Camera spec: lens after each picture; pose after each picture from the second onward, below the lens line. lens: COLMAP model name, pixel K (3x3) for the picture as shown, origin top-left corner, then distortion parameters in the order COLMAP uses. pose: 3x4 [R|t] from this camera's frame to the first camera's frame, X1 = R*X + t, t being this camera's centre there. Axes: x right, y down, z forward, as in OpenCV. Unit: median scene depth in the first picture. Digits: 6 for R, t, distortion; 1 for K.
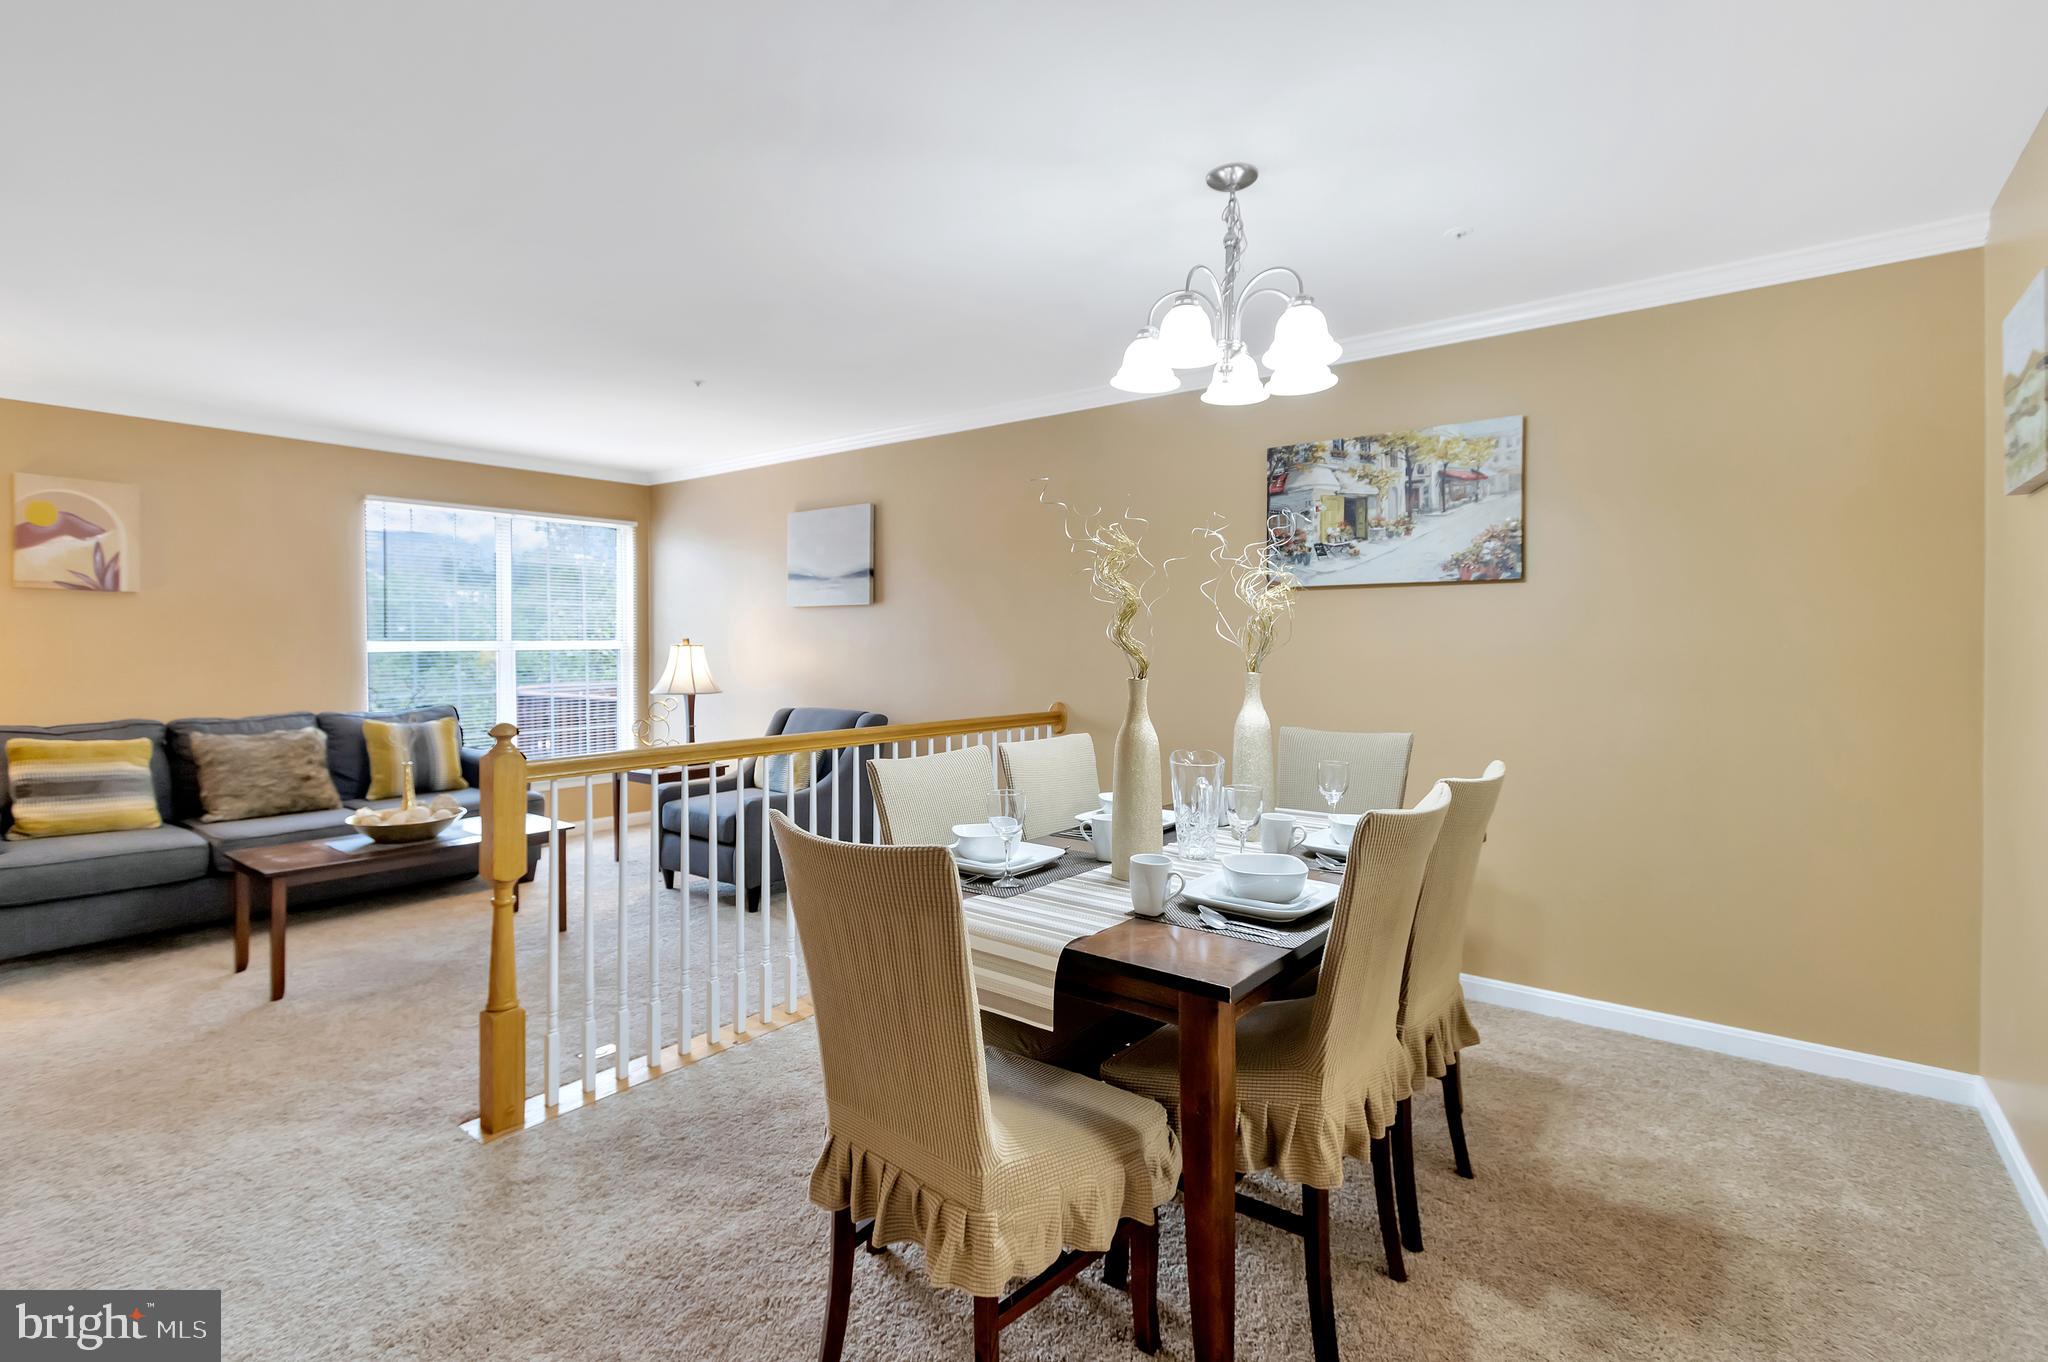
lens RADIAL K [[936.5, 0, 1015.4], [0, 936.5, 649.6], [0, 0, 1]] dist [-0.002842, -0.001600]
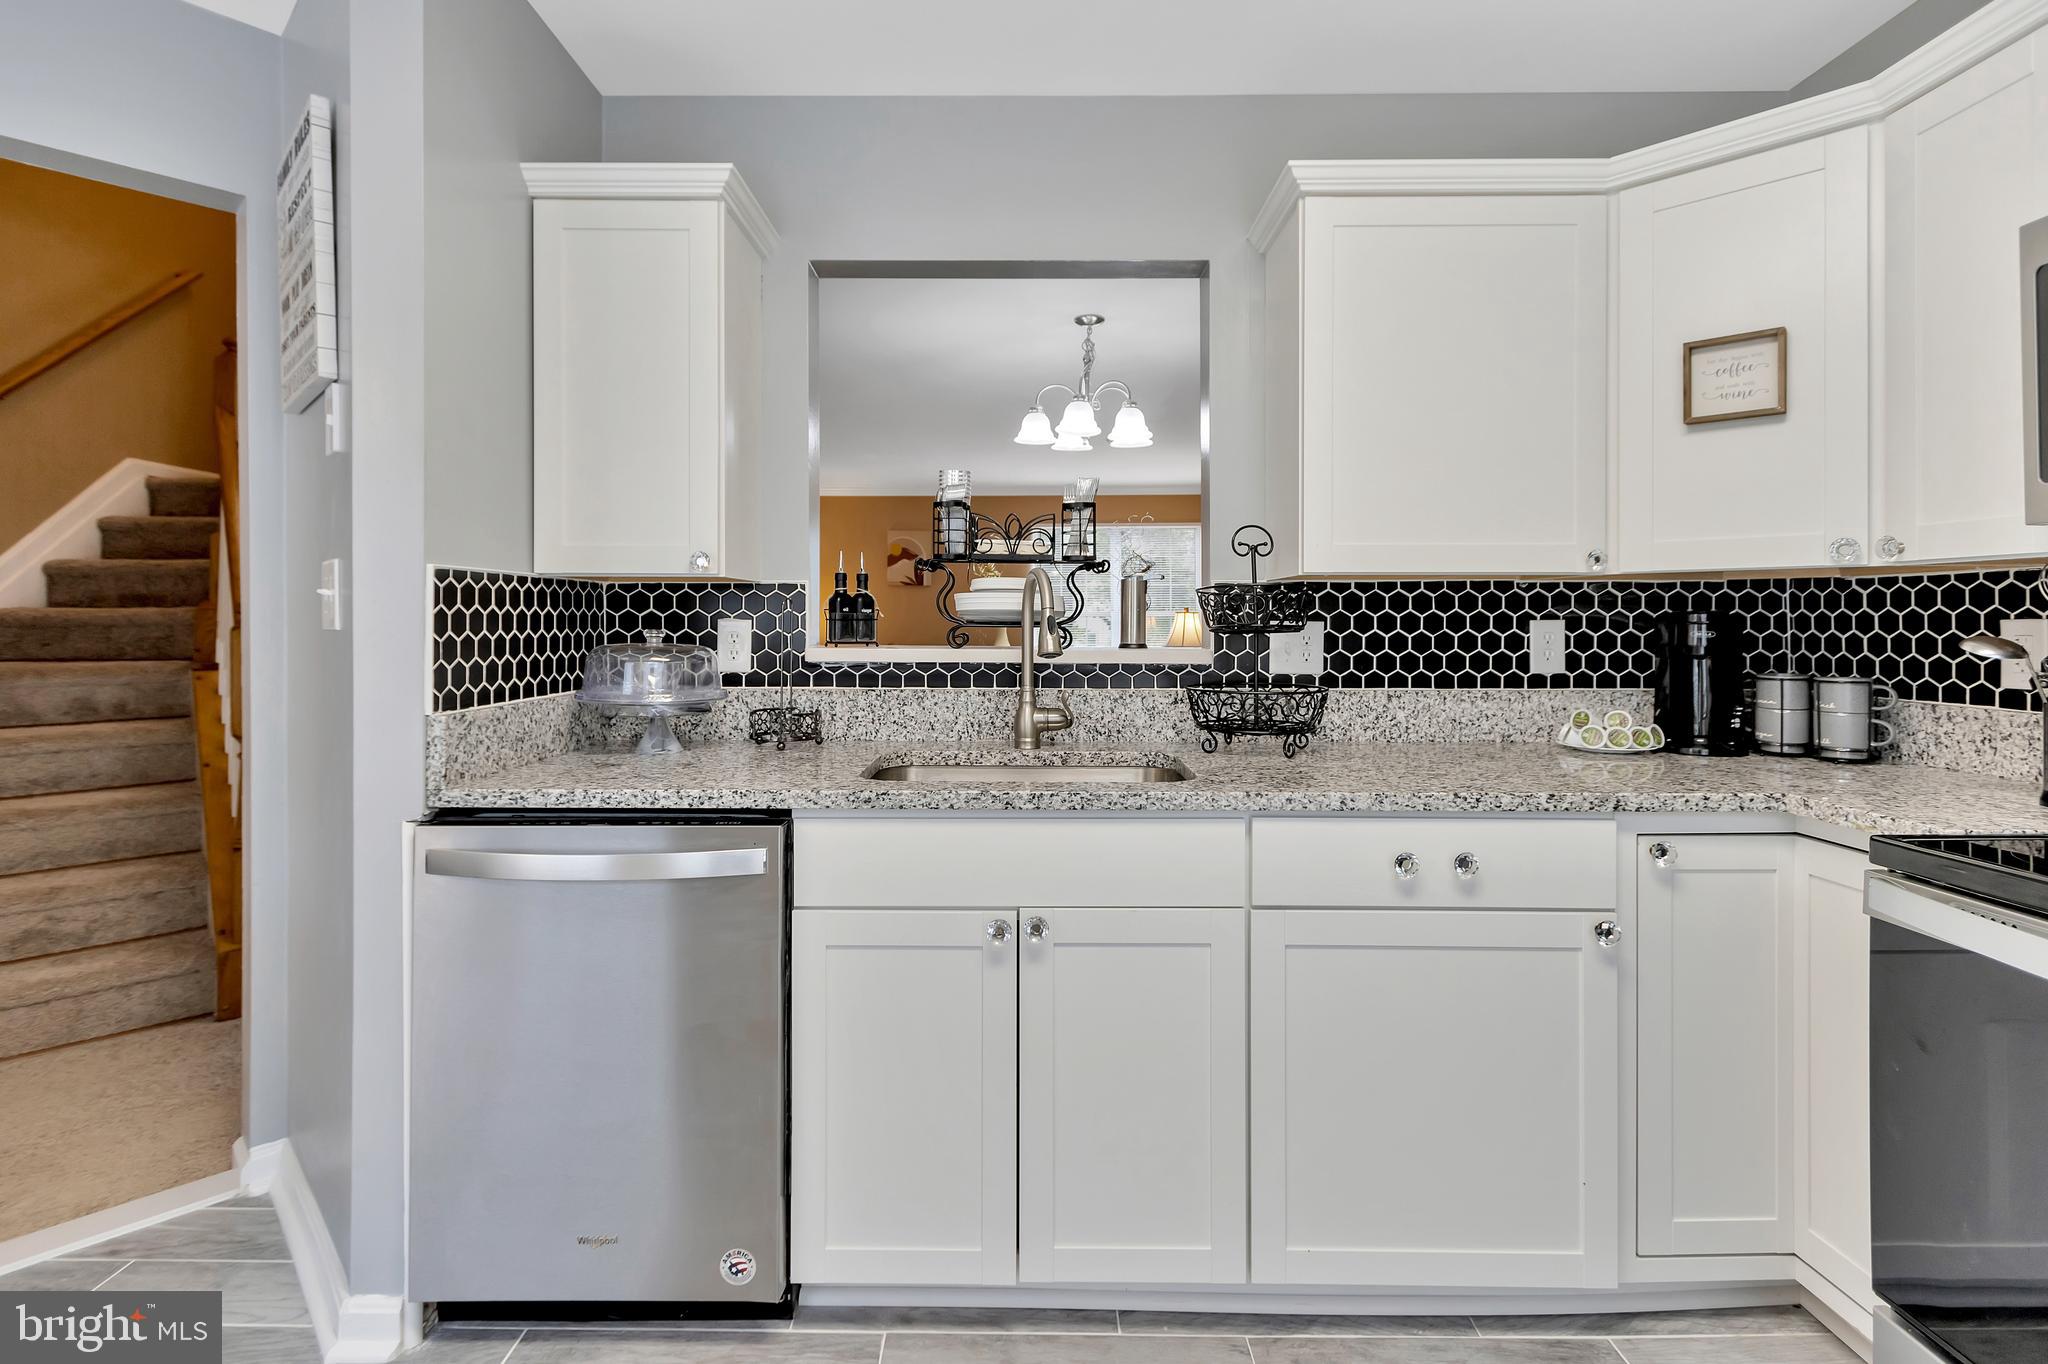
lens RADIAL K [[958.5, 0, 1017.6], [0, 958.5, 626.8], [0, 0, 1]] dist [0.002793, -0.000290]
pose [[0.601962, 0.007208, -0.798493, 0.925835], [-0.007119, 0.999968, 0.003660, 0.020579], [0.798493, 0.003481, 0.601994, -0.089577]]
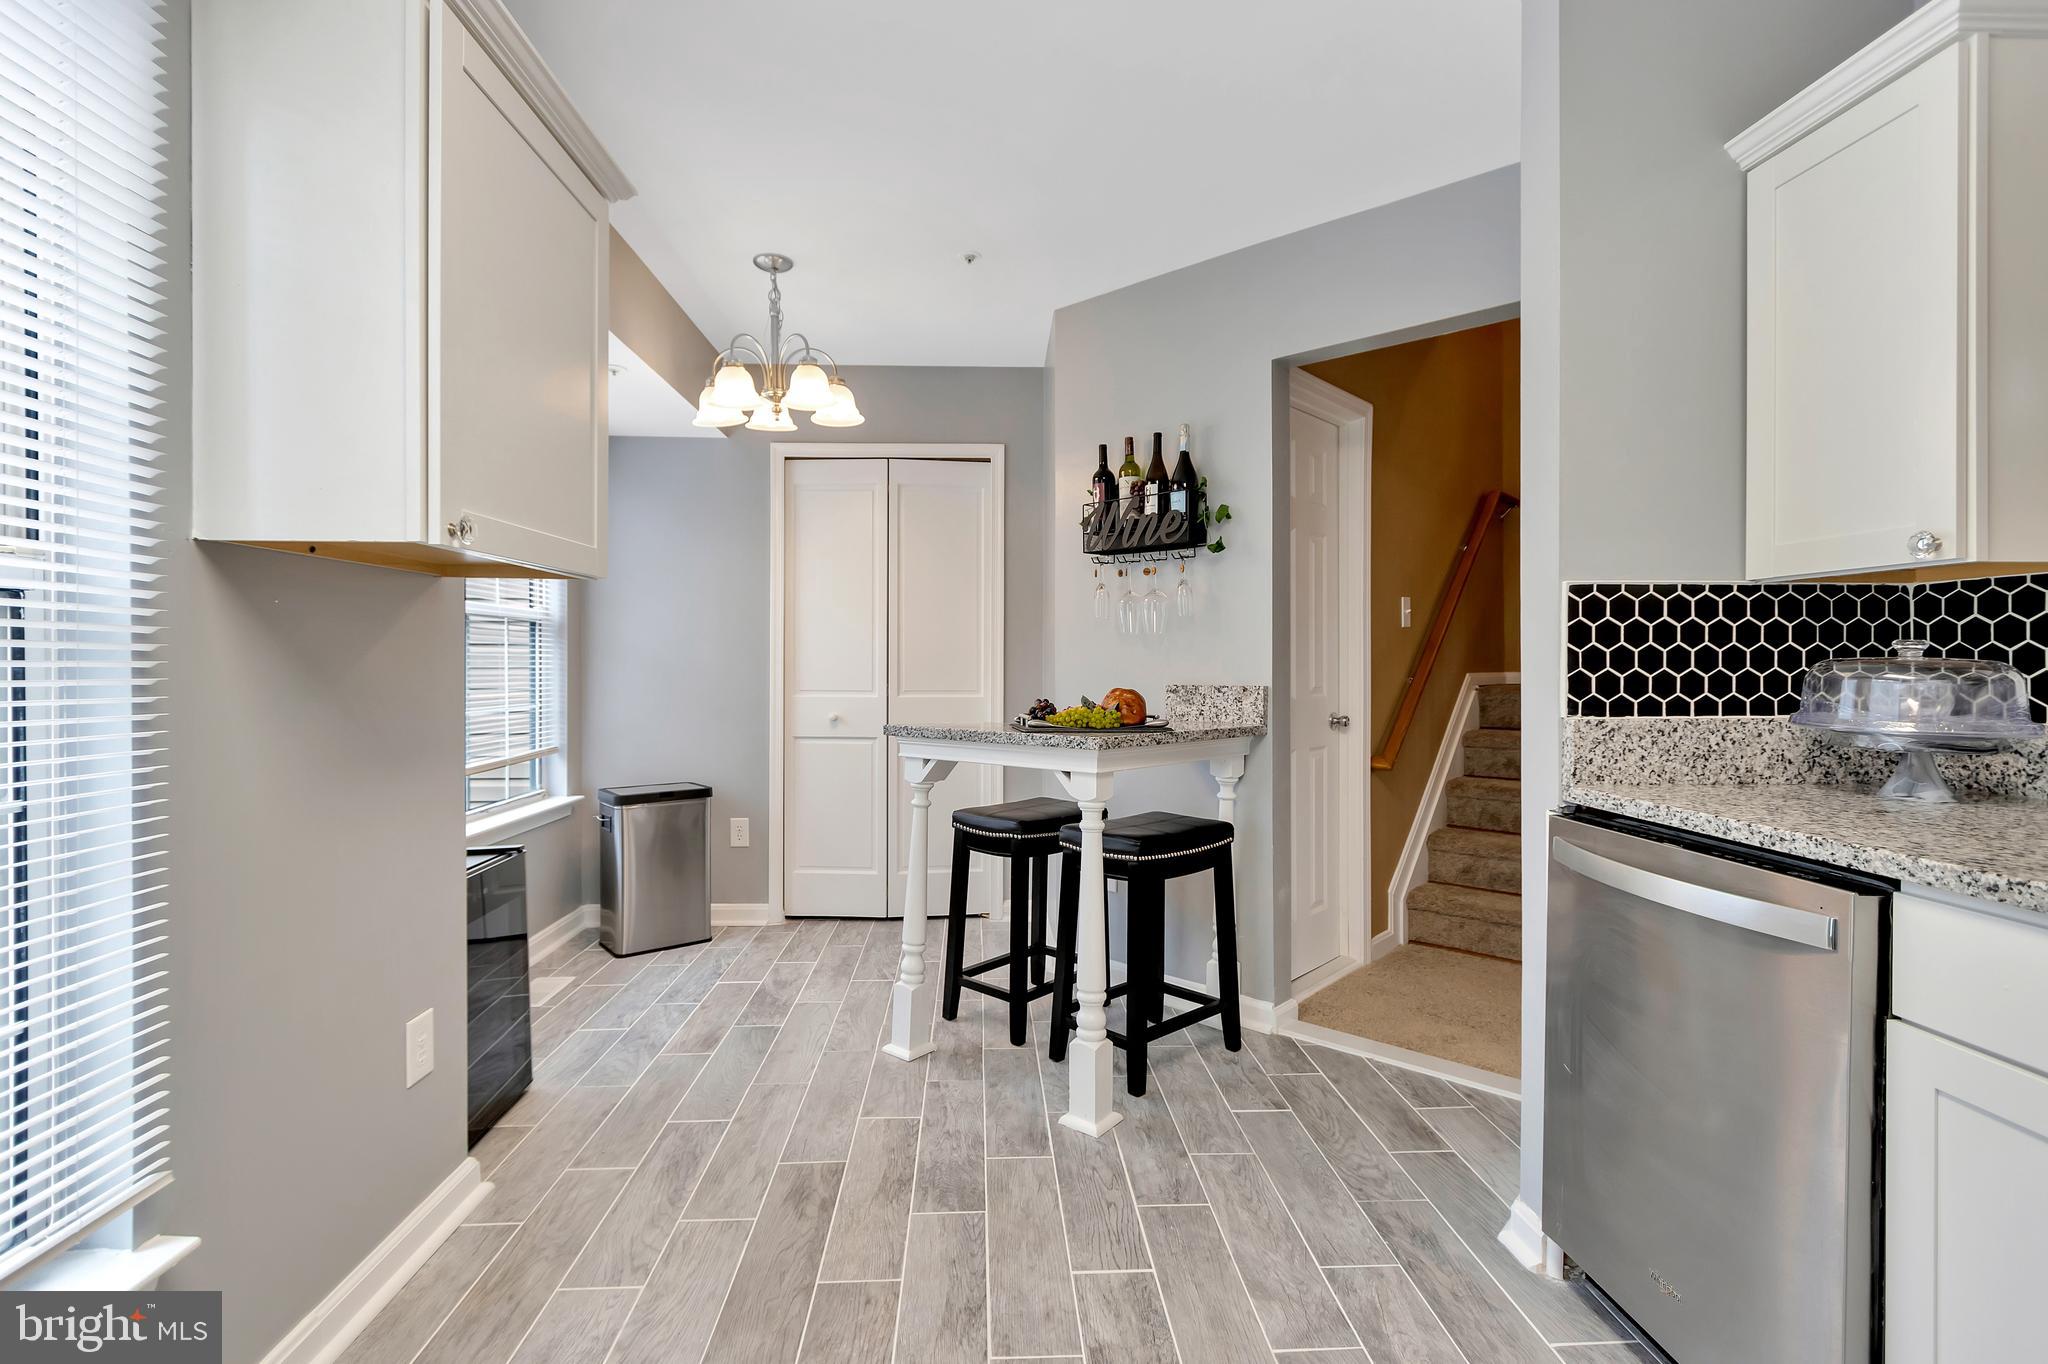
lens RADIAL K [[931.6, 0, 1018.4], [0, 931.6, 674.7], [0, 0, 1]] dist [0.001782, -0.000711]
pose [[-0.767358, 0.008499, -0.641163, 0.928038], [-0.001691, 0.999882, 0.015278, 0.035392], [0.641217, 0.012808, -0.767253, 0.135623]]
